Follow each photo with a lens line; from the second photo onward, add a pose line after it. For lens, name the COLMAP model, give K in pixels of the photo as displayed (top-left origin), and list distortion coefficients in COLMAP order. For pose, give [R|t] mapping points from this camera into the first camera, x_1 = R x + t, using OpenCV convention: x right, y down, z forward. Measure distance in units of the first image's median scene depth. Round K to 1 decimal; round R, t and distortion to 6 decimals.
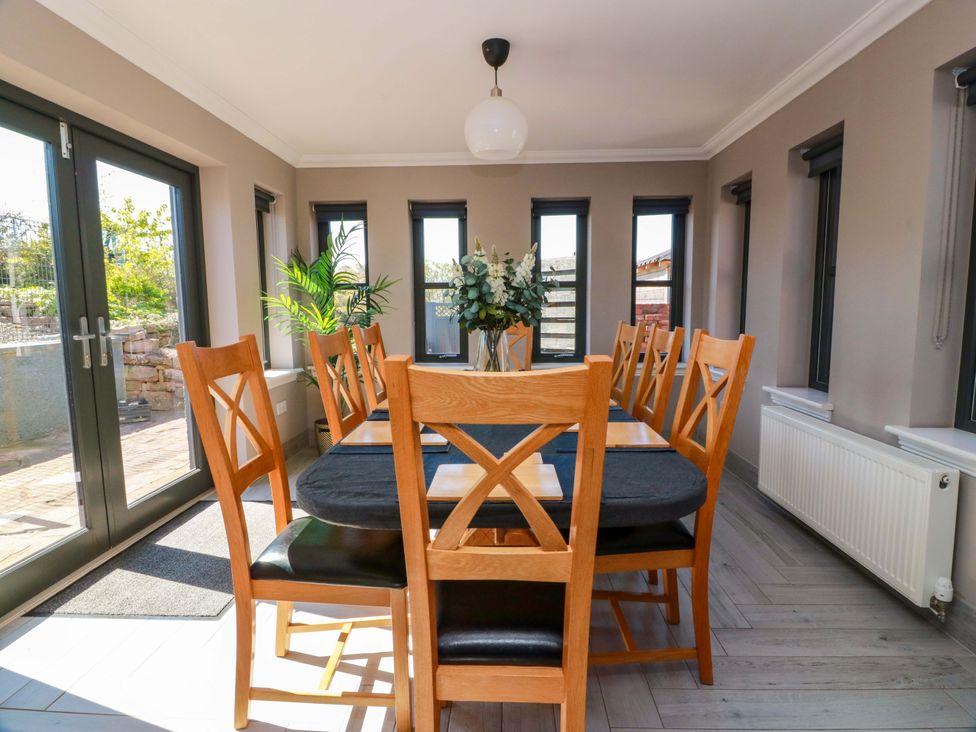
lens RADIAL K [[508.4, 0, 489.6], [0, 508.4, 367.4], [0, 0, 1]] dist [-0.002205, -0.009693]
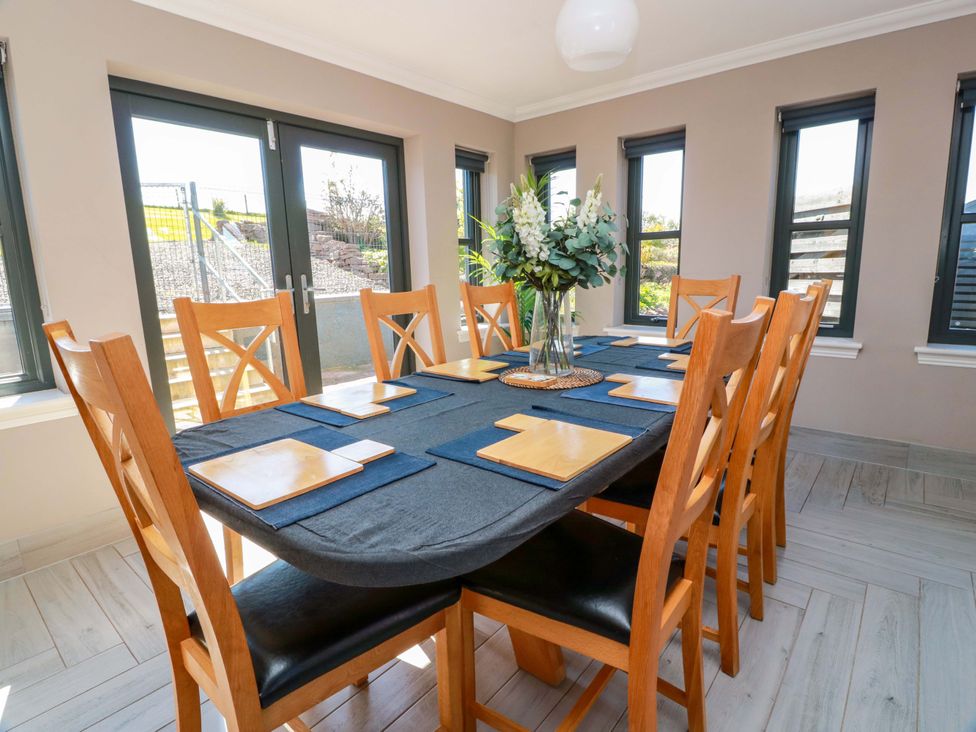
lens RADIAL K [[508.4, 0, 488.0], [0, 508.4, 367.1], [0, 0, 1]] dist [-0.002205, -0.009693]
pose [[0.790856, 0.107481, -0.602490, 0.214088], [-0.055174, 0.992970, 0.104717, -0.015870], [0.609510, -0.049574, 0.791227, 0.144308]]
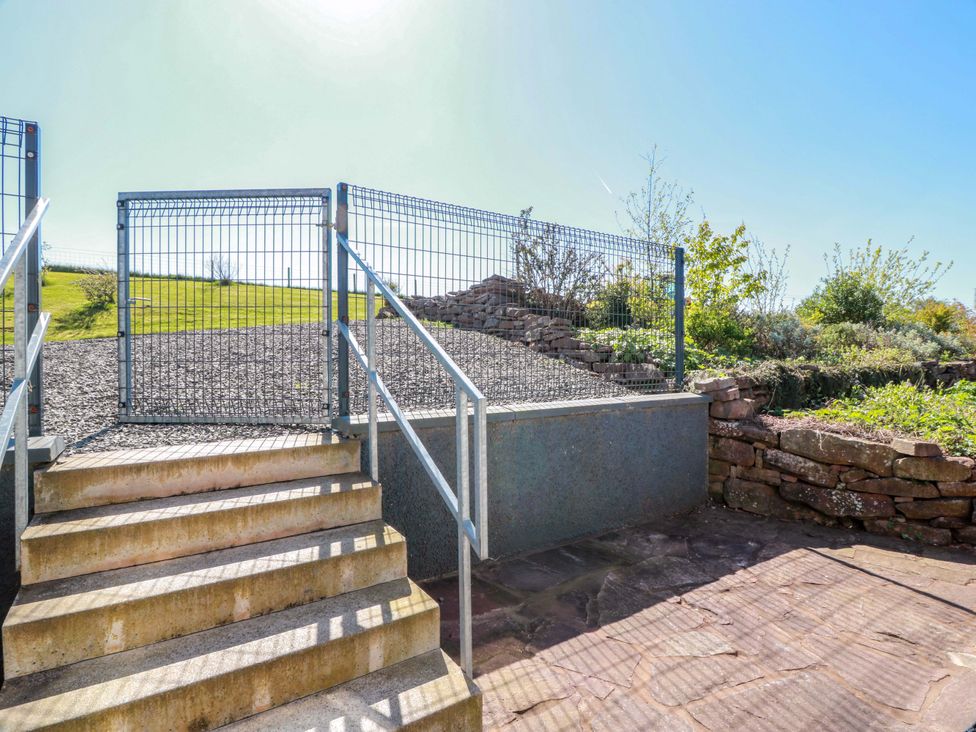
lens RADIAL K [[508.4, 0, 479.8], [0, 508.4, 361.6], [0, 0, 1]] dist [-0.002205, -0.009693]
pose [[0.579215, 0.015235, -0.815033, -0.479802], [-0.099927, 0.993612, -0.052441, -0.051932], [0.809027, 0.111819, 0.577037, 0.478798]]
